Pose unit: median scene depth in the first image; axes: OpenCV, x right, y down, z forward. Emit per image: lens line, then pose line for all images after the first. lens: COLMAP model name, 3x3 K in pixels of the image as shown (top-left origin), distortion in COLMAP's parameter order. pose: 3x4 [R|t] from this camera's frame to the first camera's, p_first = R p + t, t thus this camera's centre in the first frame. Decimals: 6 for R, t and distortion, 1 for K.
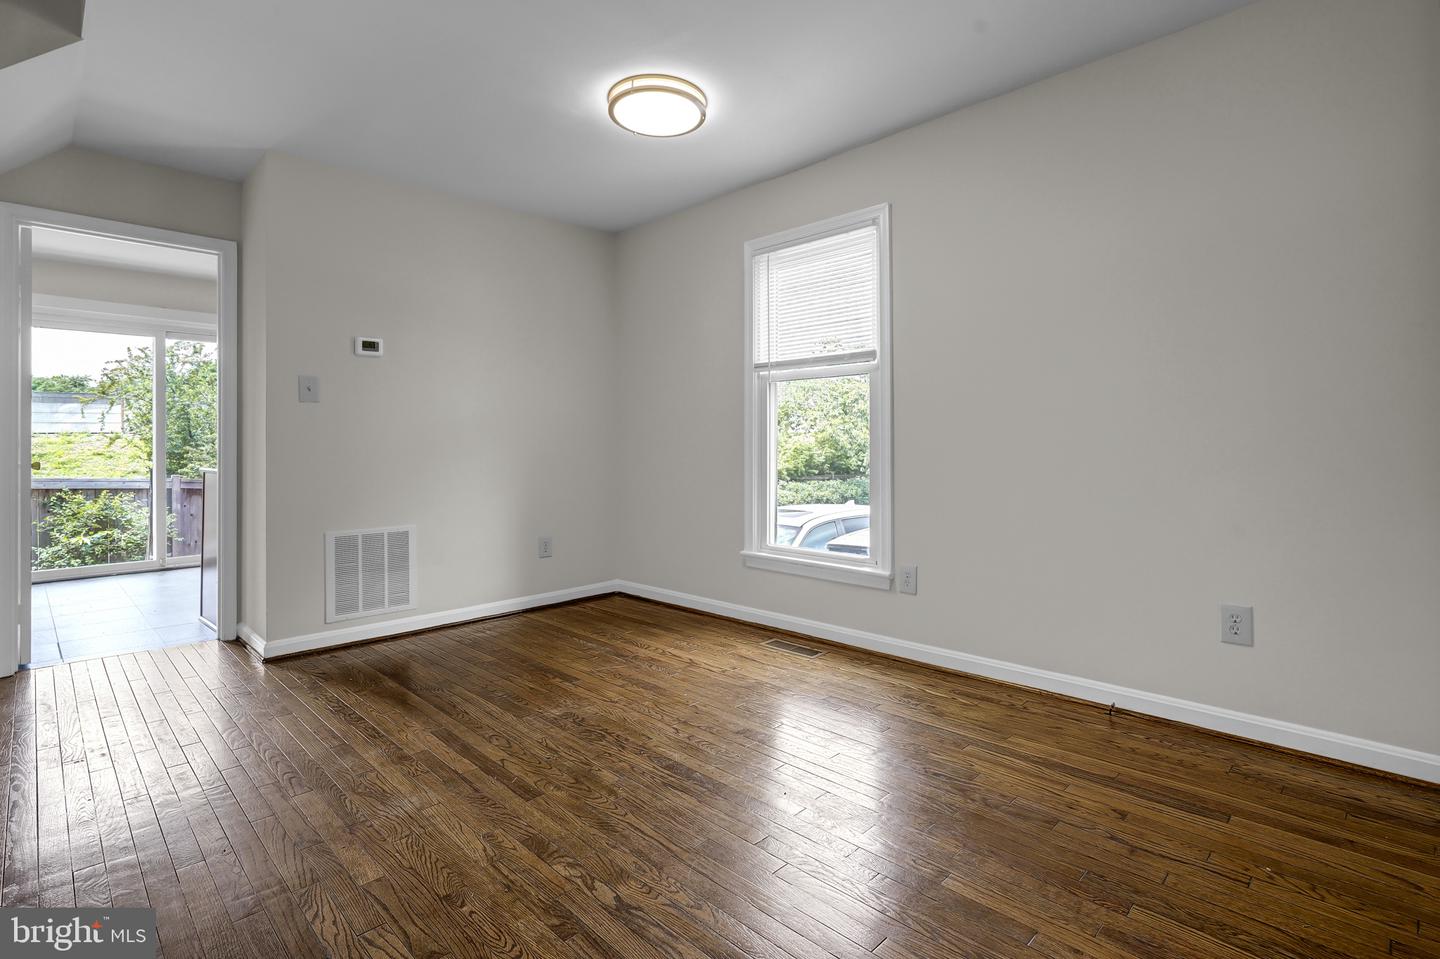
lens RADIAL K [[707.9, 0, 716.7], [0, 707.9, 451.2], [0, 0, 1]] dist [-0.014292, 0.008157]
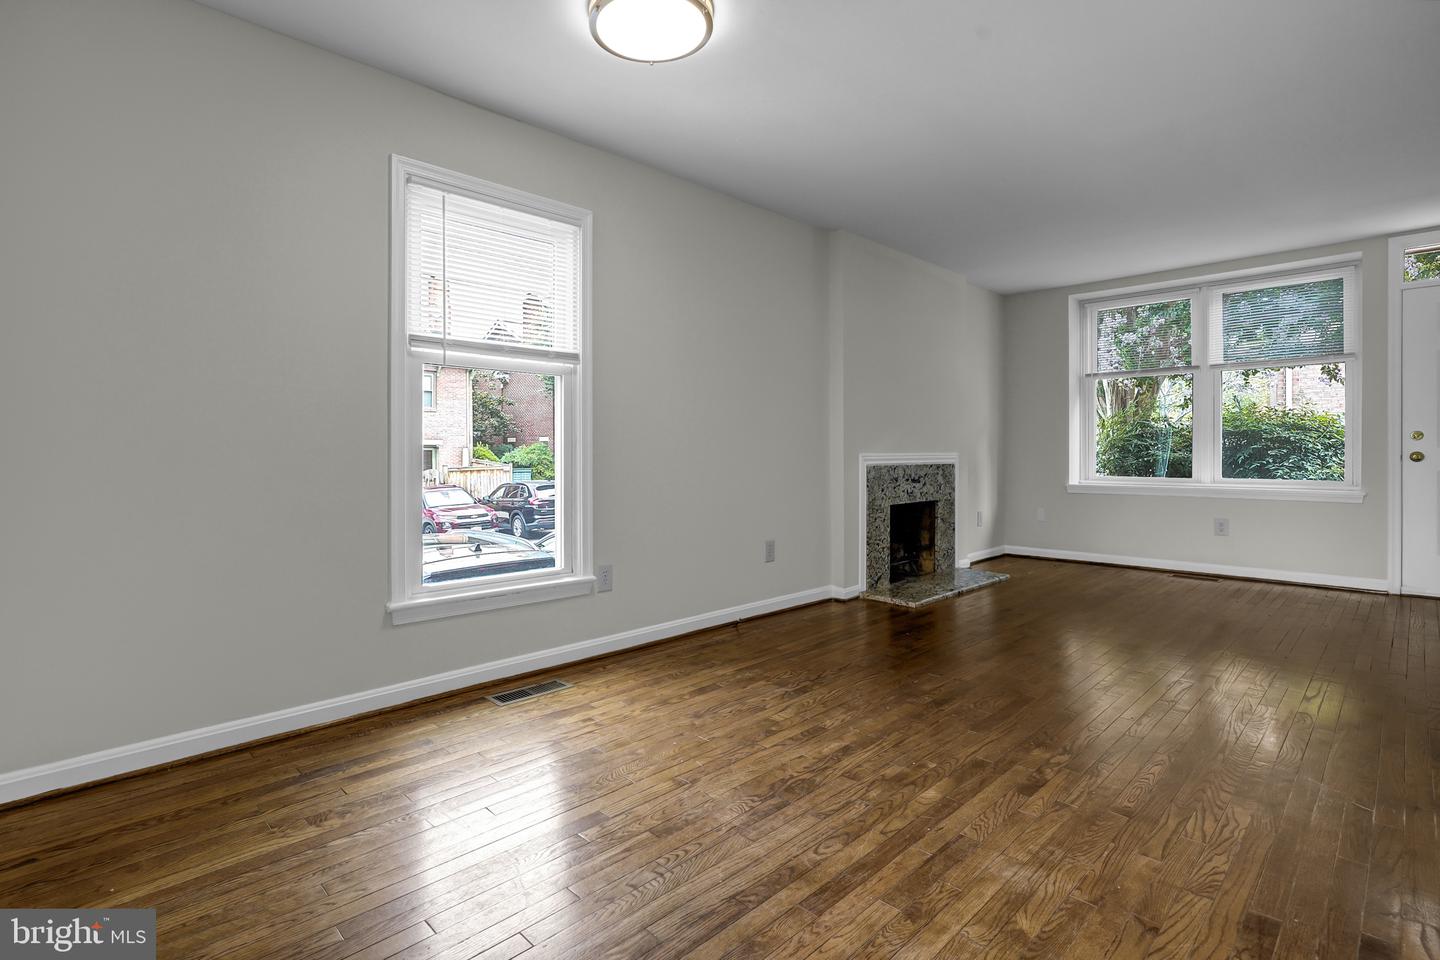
lens RADIAL K [[707.9, 0, 712.1], [0, 707.9, 457.3], [0, 0, 1]] dist [-0.014292, 0.008157]
pose [[-0.008948, -0.000683, 0.999960, -0.746085], [0.010258, 0.999947, 0.000775, 0.002388], [-0.999907, 0.010264, -0.008940, 0.805463]]
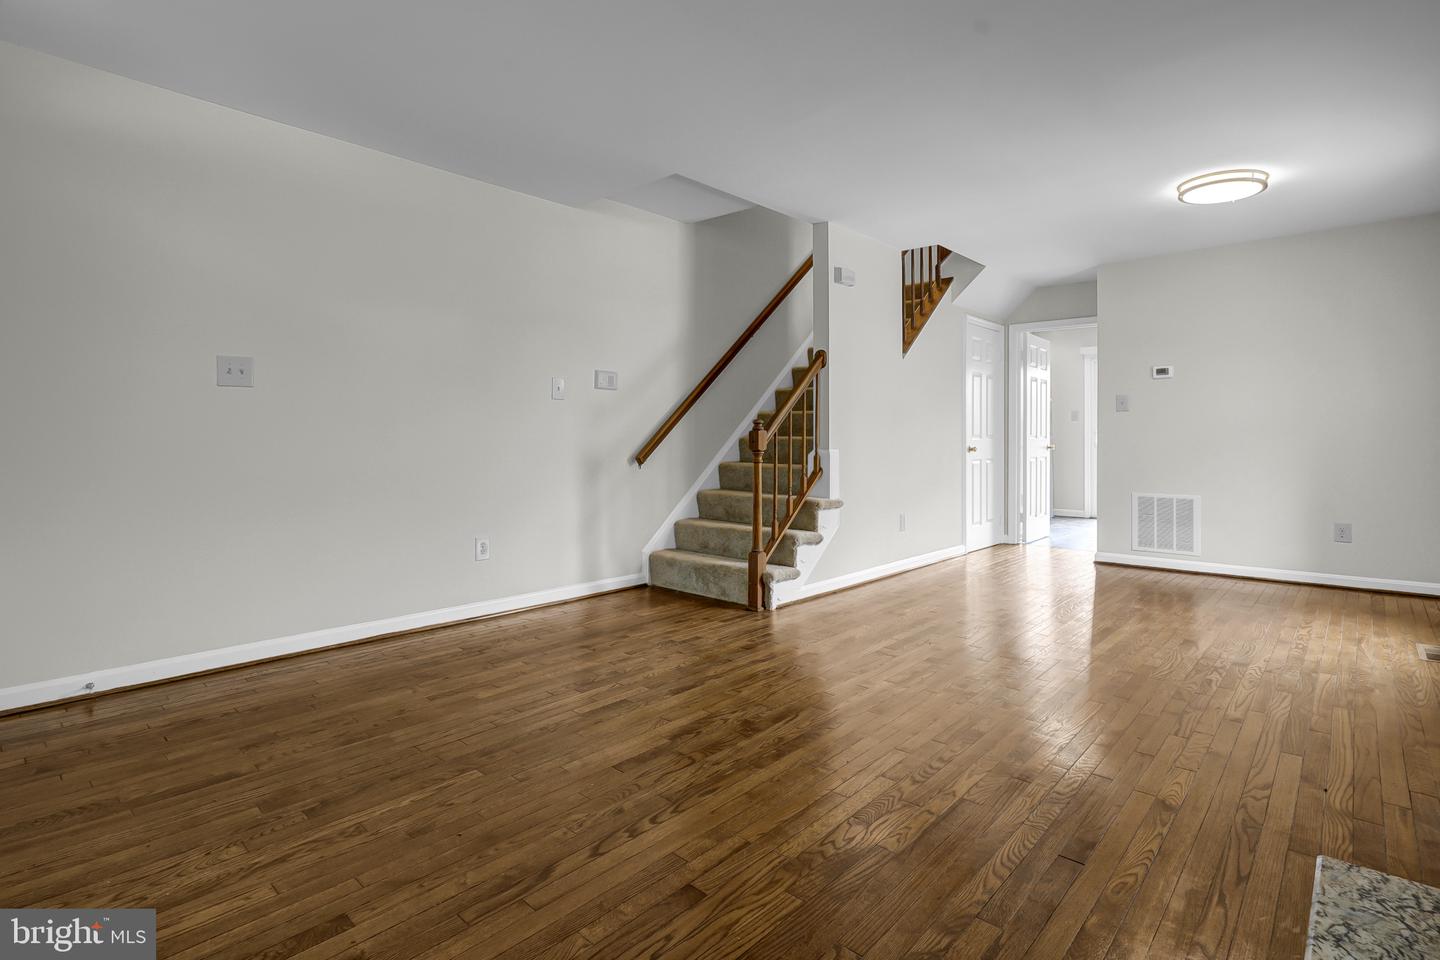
lens RADIAL K [[707.9, 0, 696.7], [0, 707.9, 395.8], [0, 0, 1]] dist [-0.014292, 0.008157]
pose [[0.033114, -0.051748, -0.998111, 1.065238], [-0.009461, 0.998598, -0.052087, -0.011866], [0.999407, 0.011168, 0.032578, -0.039622]]
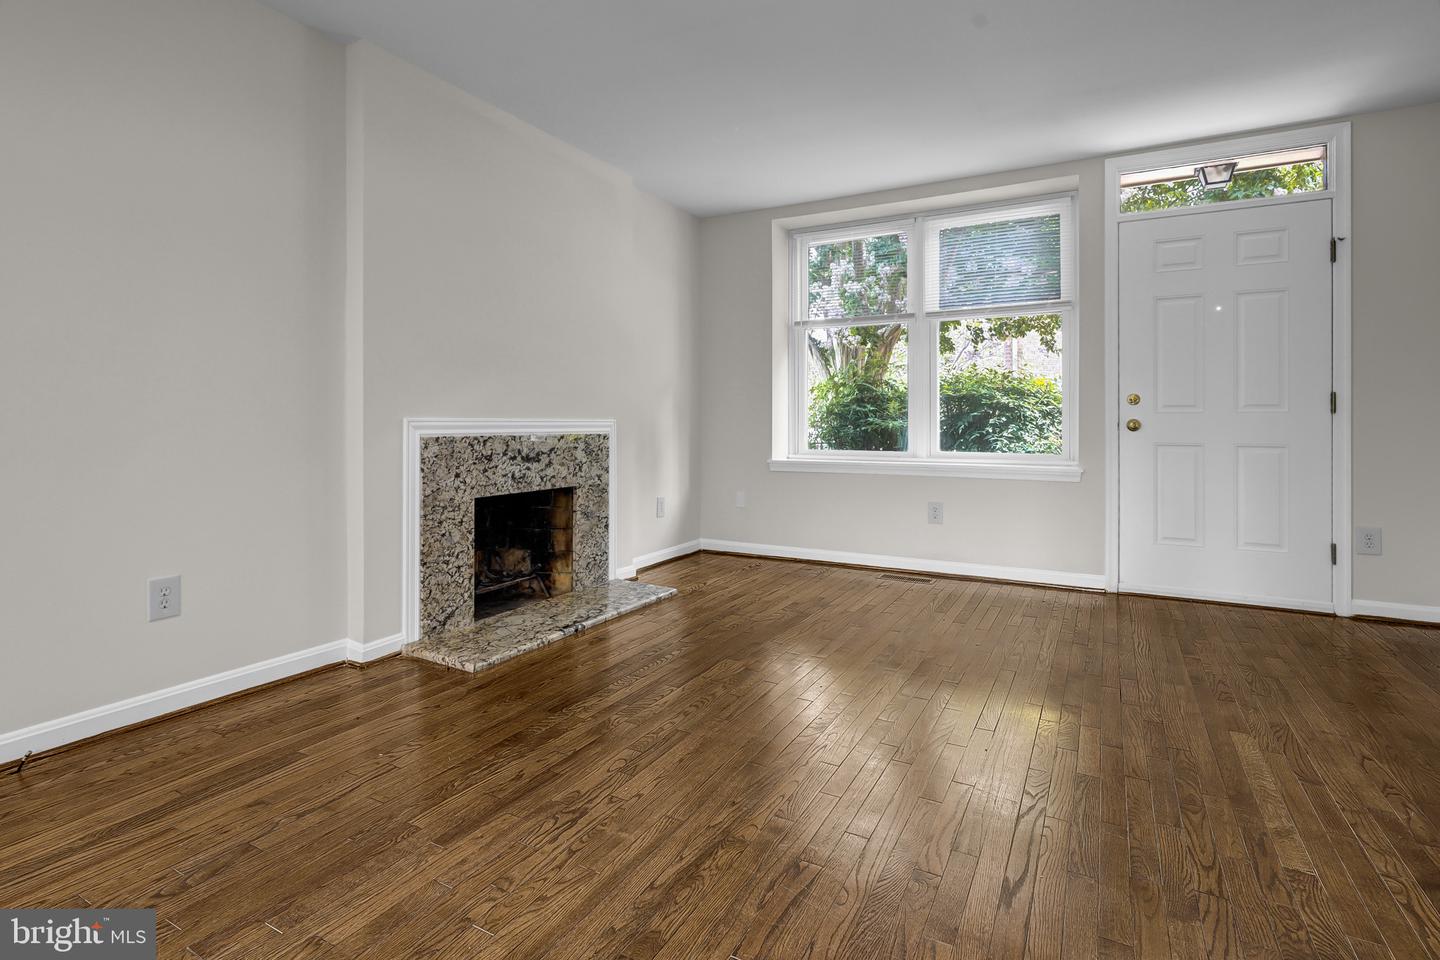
lens RADIAL K [[707.9, 0, 714.5], [0, 707.9, 426.3], [0, 0, 1]] dist [-0.014292, 0.008157]
pose [[-0.285055, 0.000191, 0.958511, -0.272610], [0.006901, 0.999974, 0.001853, 0.010938], [-0.958486, 0.007143, -0.285049, 0.383093]]
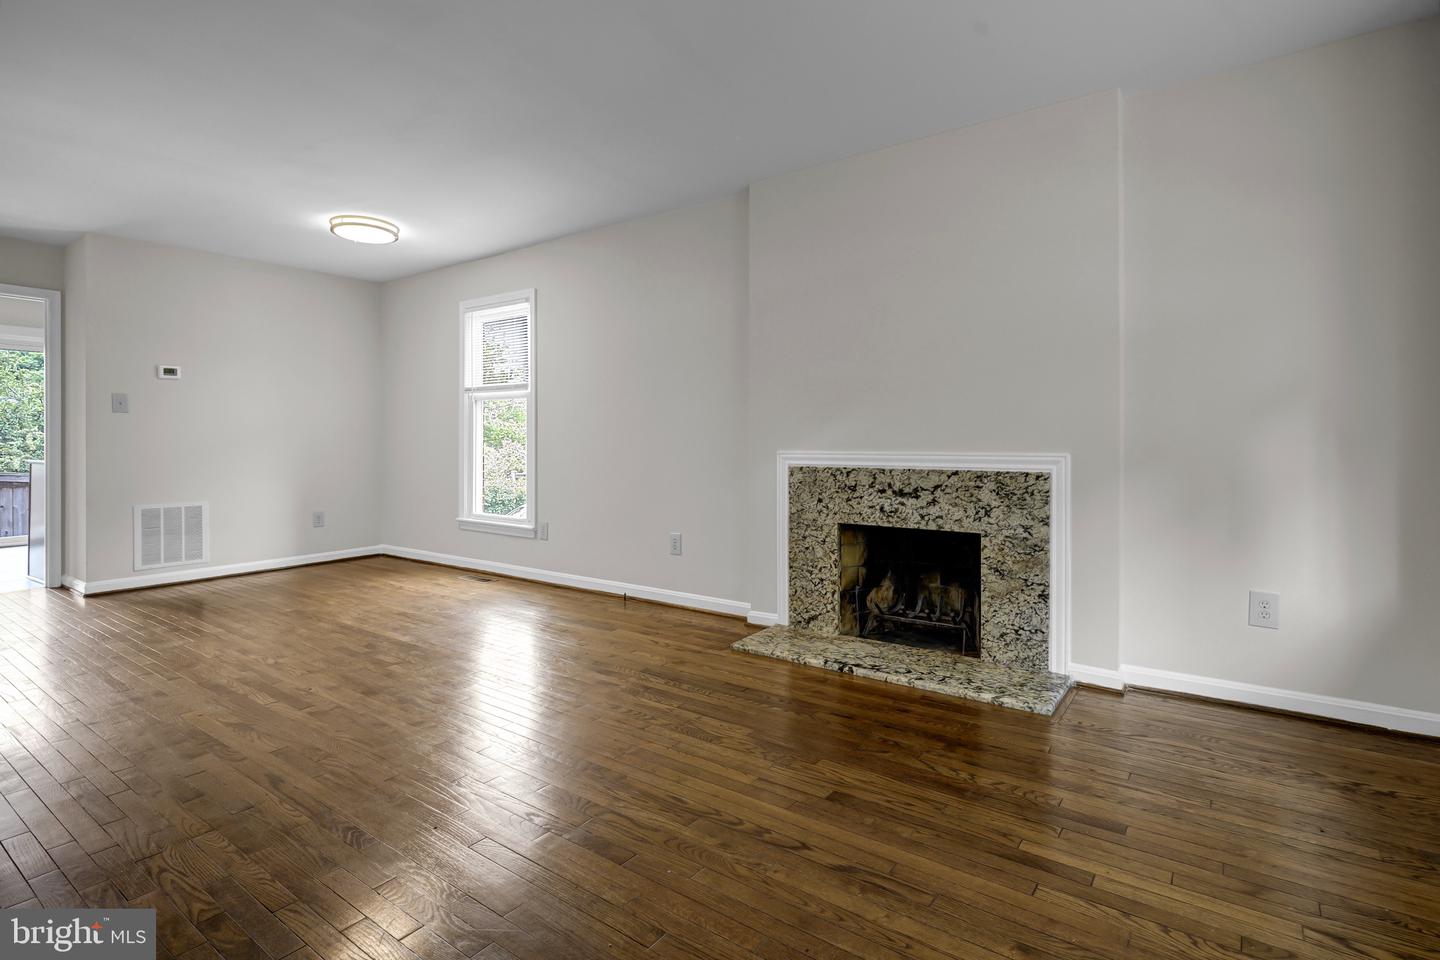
lens RADIAL K [[724.7, 0, 721.6], [0, 724.7, 451.1], [0, 0, 1]] dist [-0.010025, 0.002793]
pose [[0.987370, 0.002353, 0.158414, 0.384779], [-0.003407, 0.999974, 0.006385, -0.006952], [-0.158394, -0.006844, 0.987352, -0.619251]]
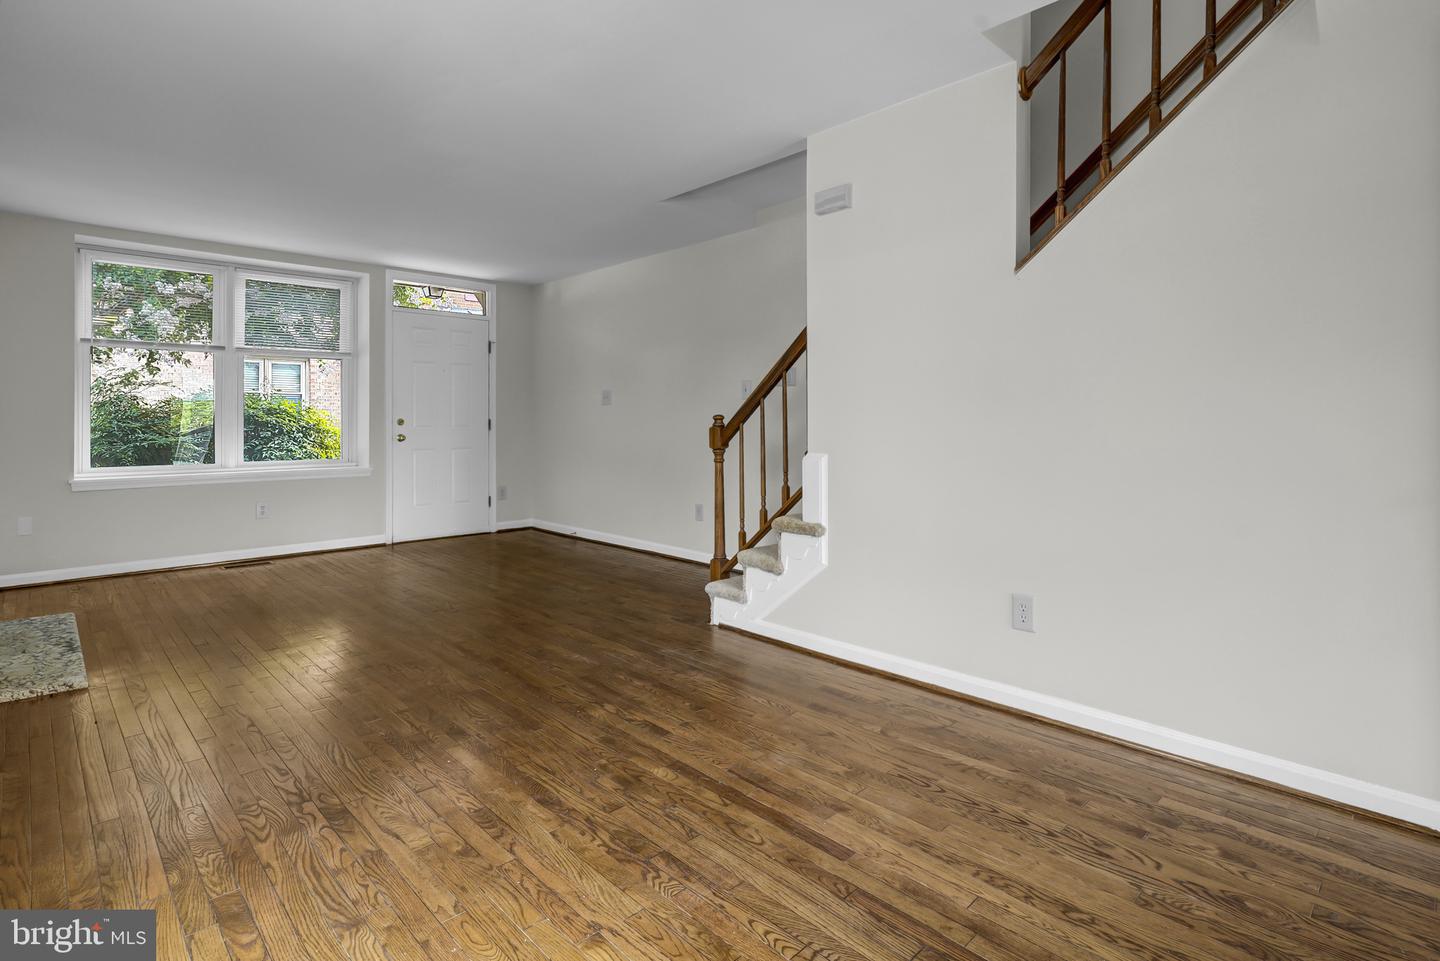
lens RADIAL K [[707.9, 0, 714.3], [0, 707.9, 411.0], [0, 0, 1]] dist [-0.014292, 0.008157]
pose [[-0.999945, 0.008672, 0.005950, -0.200484], [0.008626, 0.999934, -0.007645, -0.033890], [-0.006016, -0.007593, -0.999953, 1.269361]]
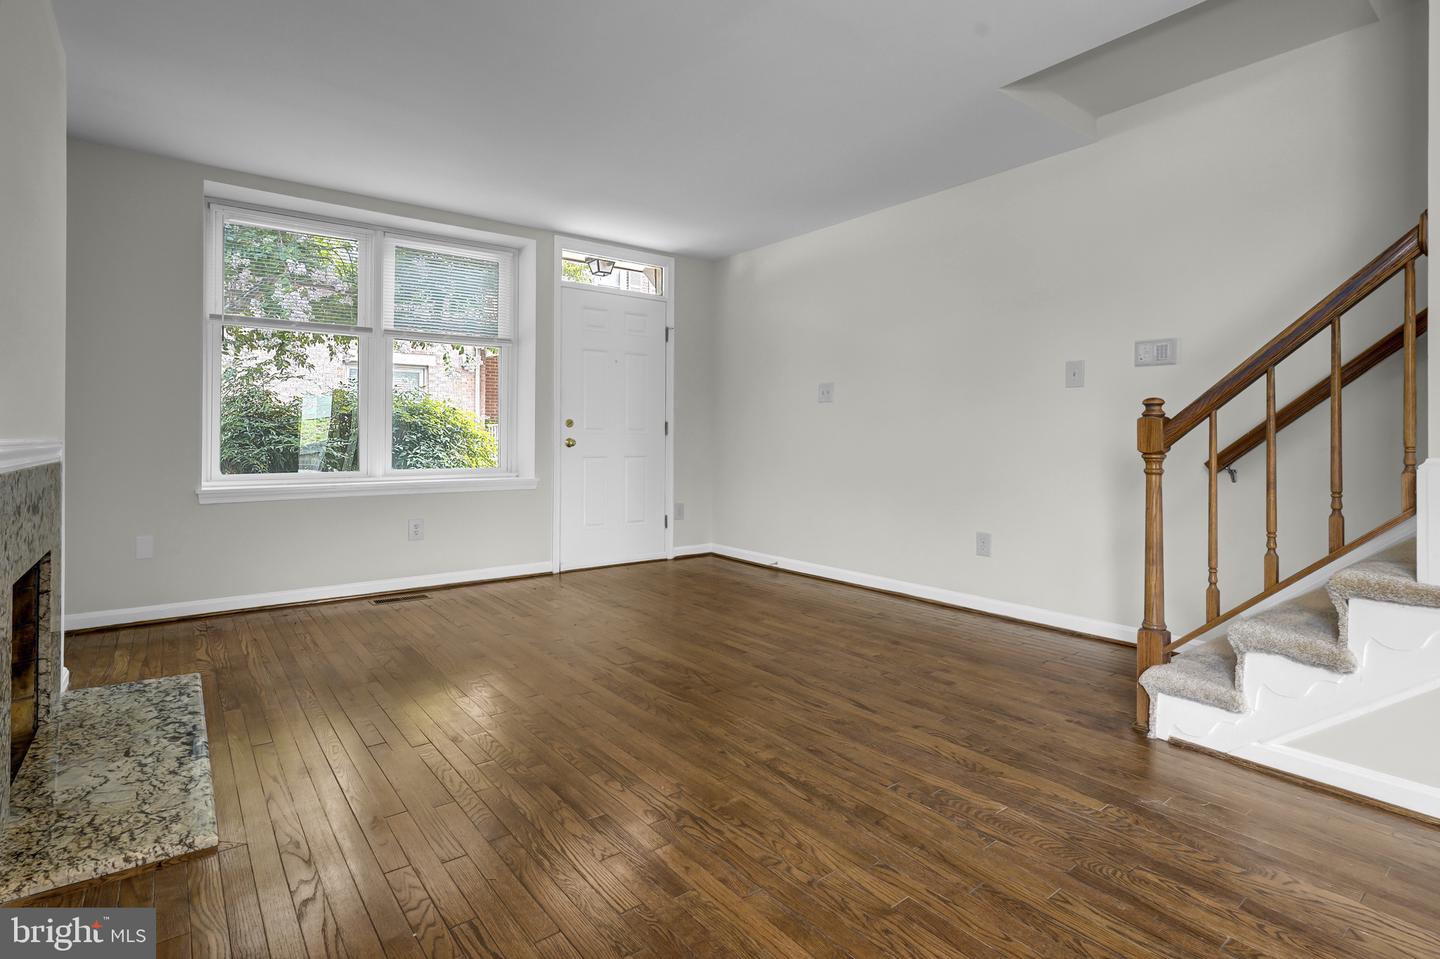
lens RADIAL K [[707.9, 0, 714.8], [0, 707.9, 425.7], [0, 0, 1]] dist [-0.014292, 0.008157]
pose [[-0.993108, 0.004912, 0.117101, 0.158323], [0.003544, 0.999923, -0.011884, -0.001061], [-0.117151, -0.011387, -0.993049, 0.874295]]
